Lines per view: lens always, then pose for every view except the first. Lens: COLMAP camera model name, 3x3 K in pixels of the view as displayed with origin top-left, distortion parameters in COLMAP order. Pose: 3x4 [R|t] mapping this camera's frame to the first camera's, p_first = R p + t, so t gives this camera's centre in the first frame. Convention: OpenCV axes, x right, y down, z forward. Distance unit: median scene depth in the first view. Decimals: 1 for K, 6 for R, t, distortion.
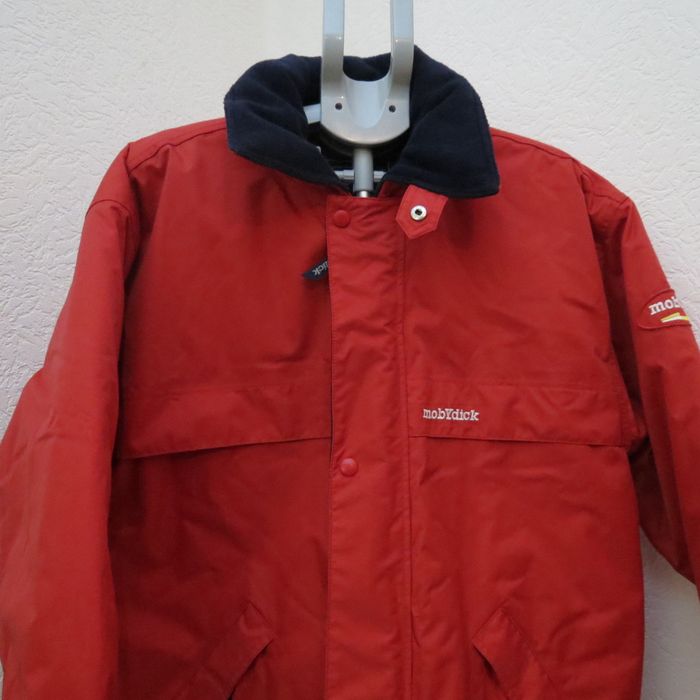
lens RADIAL K [[669.3, 0, 350.0], [0, 669.3, 350.0], [0, 0, 1]] dist [-0.032408, 0.011621]
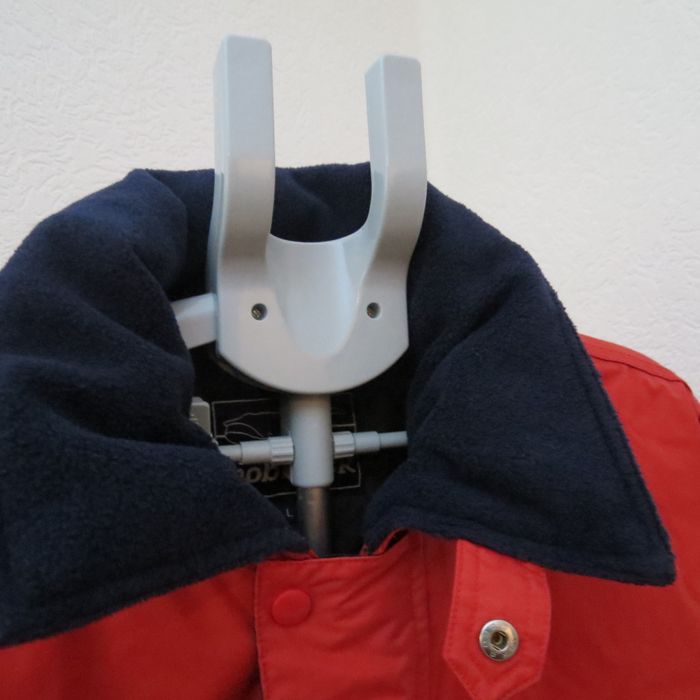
lens RADIAL K [[717.1, 0, 350.0], [0, 717.1, 350.0], [0, 0, 1]] dist [-0.005755, 0.003552]
pose [[0.962500, -0.041654, 0.268063, -0.090852], [0.031570, 0.998626, 0.041822, -0.374254], [-0.269437, -0.031791, 0.962493, 0.554412]]
